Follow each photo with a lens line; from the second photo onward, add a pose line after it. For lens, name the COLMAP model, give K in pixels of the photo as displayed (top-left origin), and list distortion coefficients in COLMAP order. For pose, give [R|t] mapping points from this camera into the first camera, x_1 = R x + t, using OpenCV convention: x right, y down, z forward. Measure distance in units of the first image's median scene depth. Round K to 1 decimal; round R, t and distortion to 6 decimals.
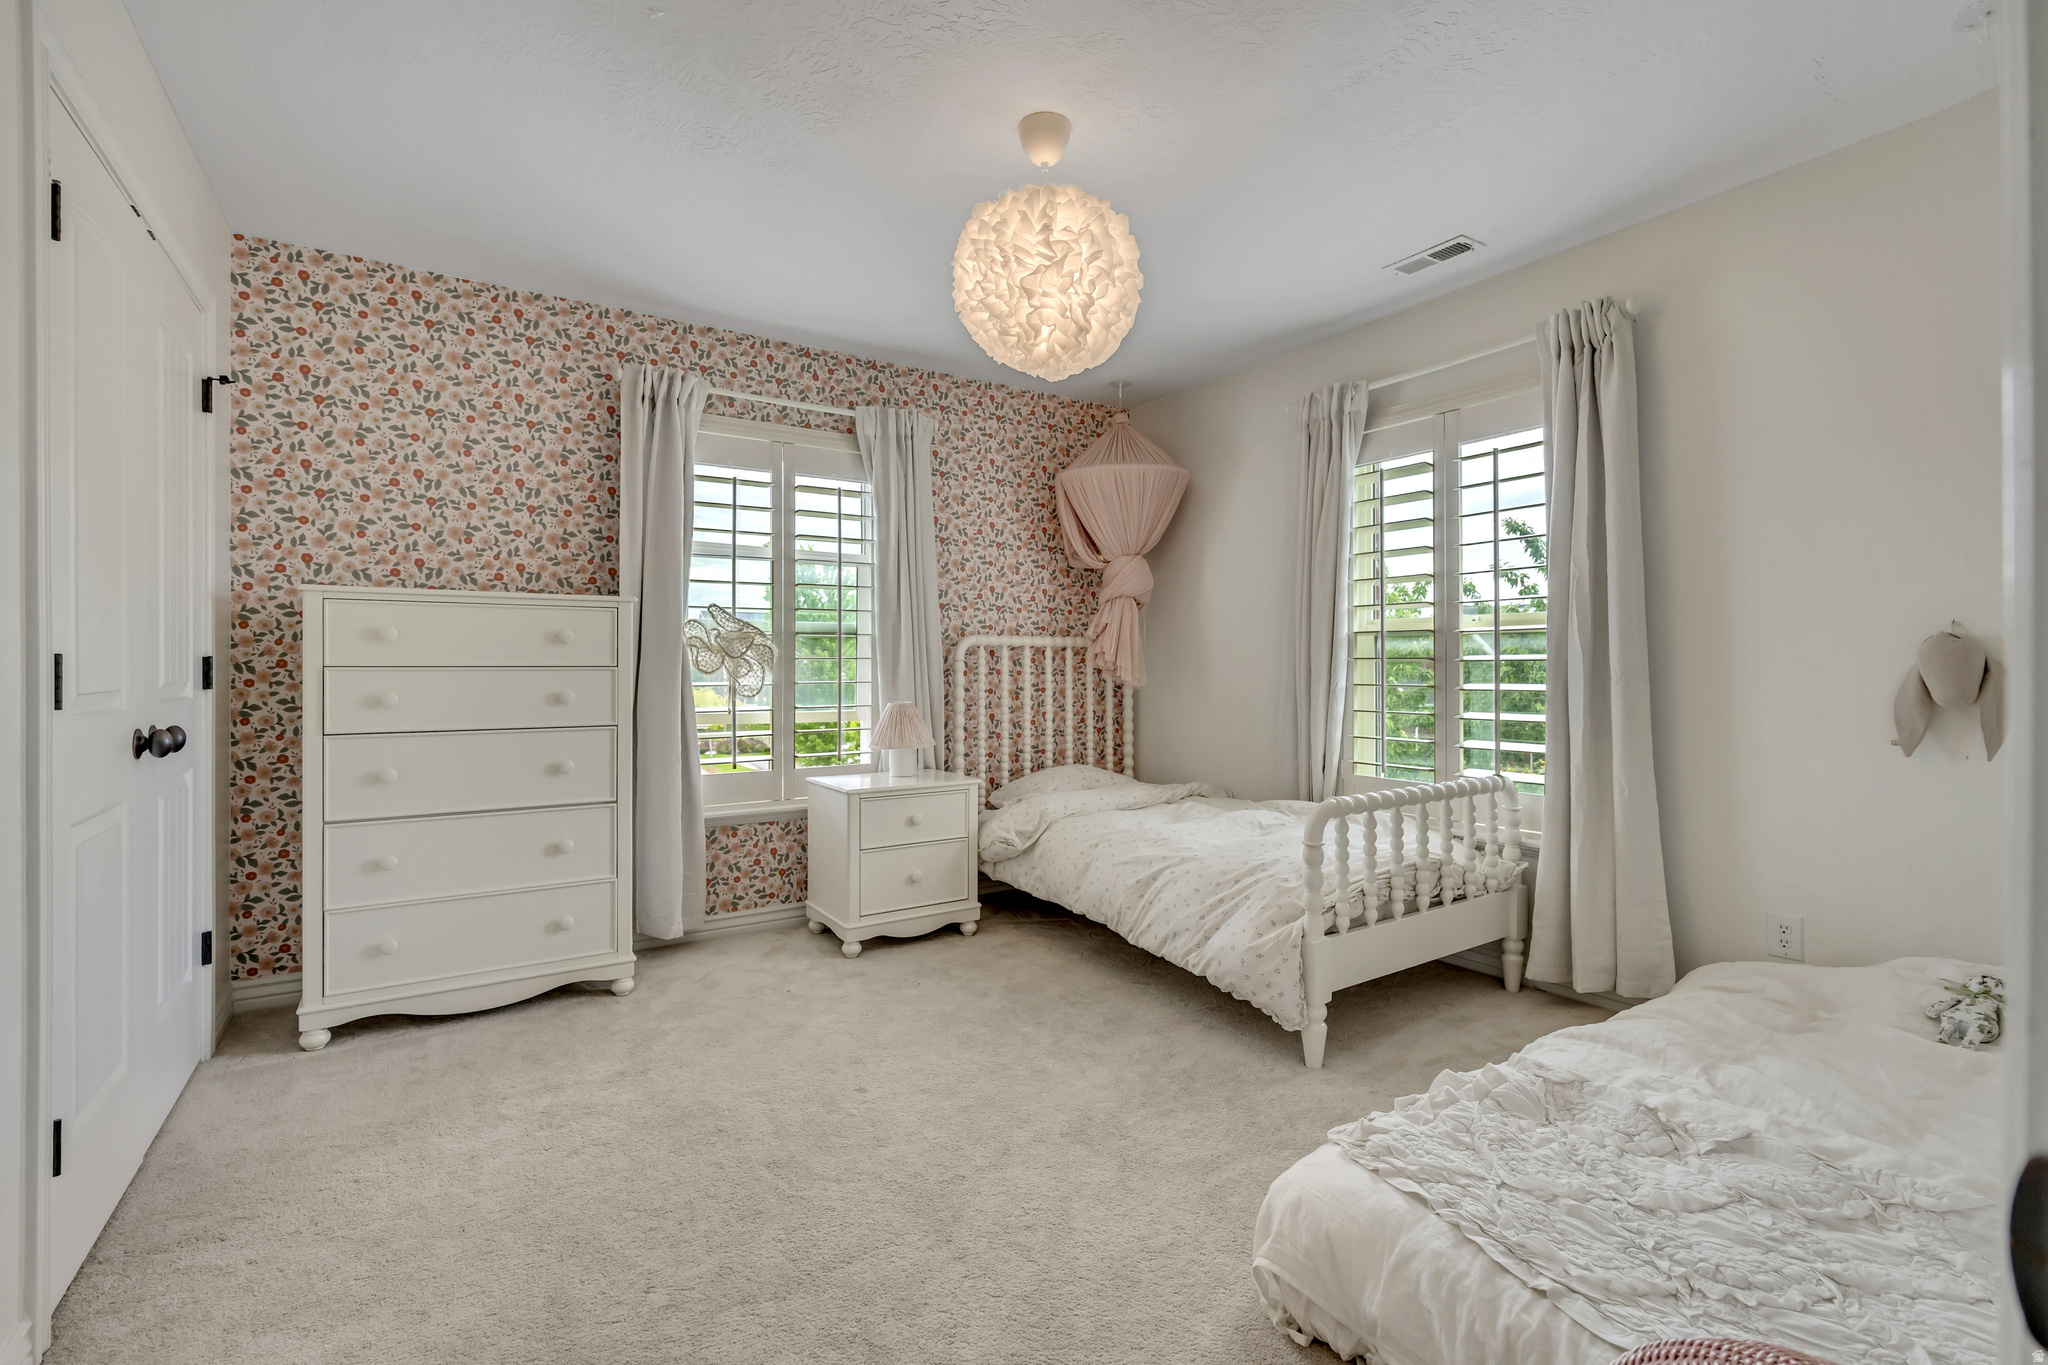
lens RADIAL K [[913.4, 0, 1023.0], [0, 913.4, 666.9], [0, 0, 1]] dist [-0.006486, -0.000610]
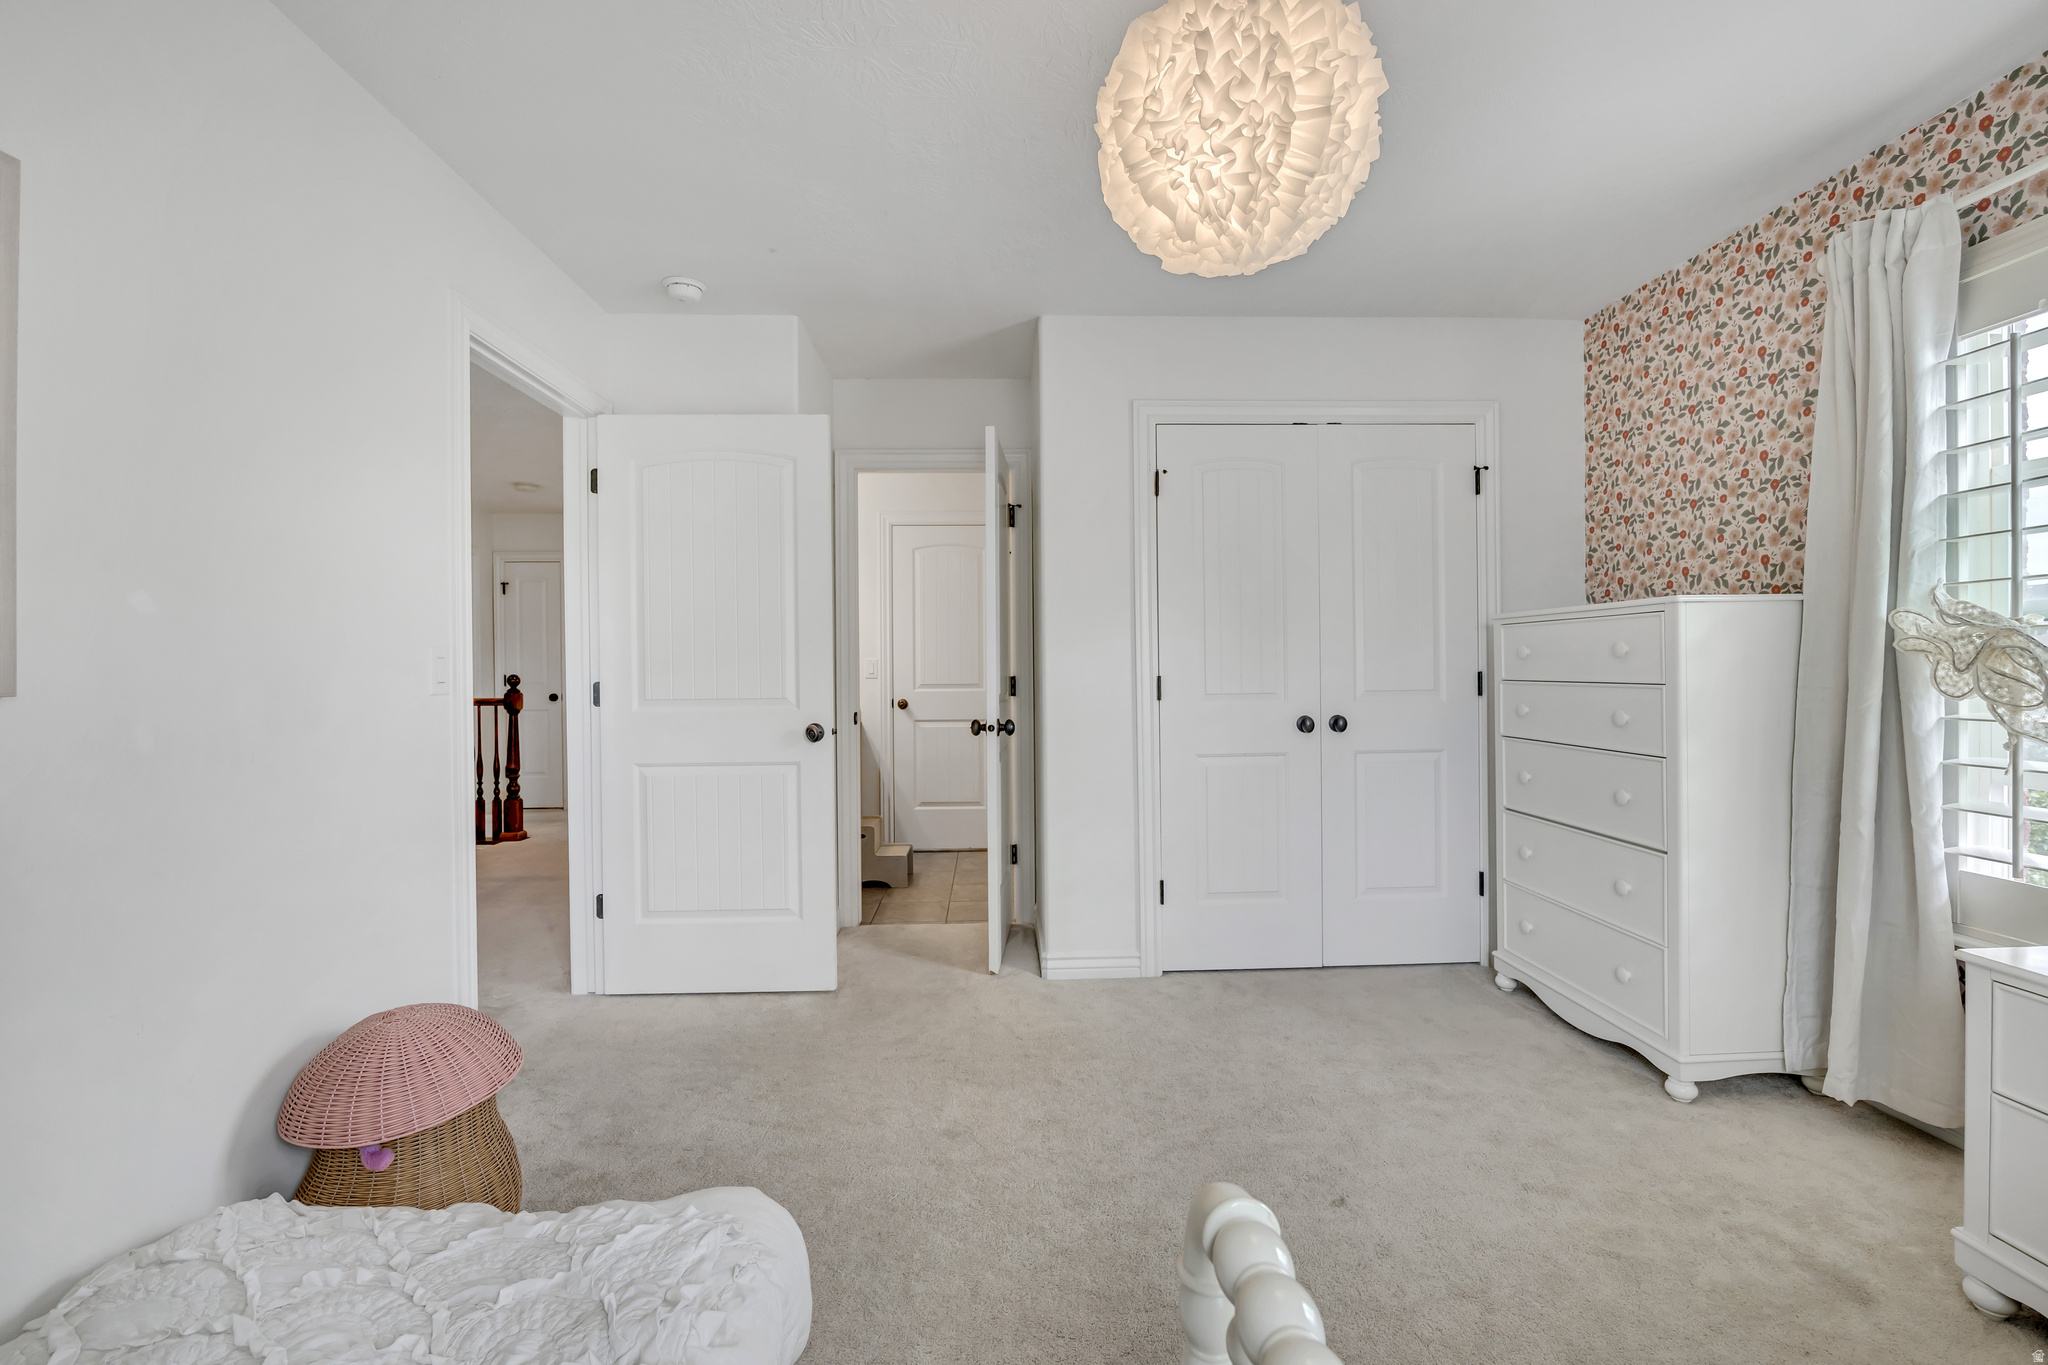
lens RADIAL K [[913.4, 0, 1023.0], [0, 913.4, 666.9], [0, 0, 1]] dist [-0.006486, -0.000610]
pose [[-0.533001, 0.017447, -0.845935, 0.537965], [0.027764, 0.999610, 0.003123, -0.037202], [0.845659, -0.021822, -0.533277, 0.949960]]
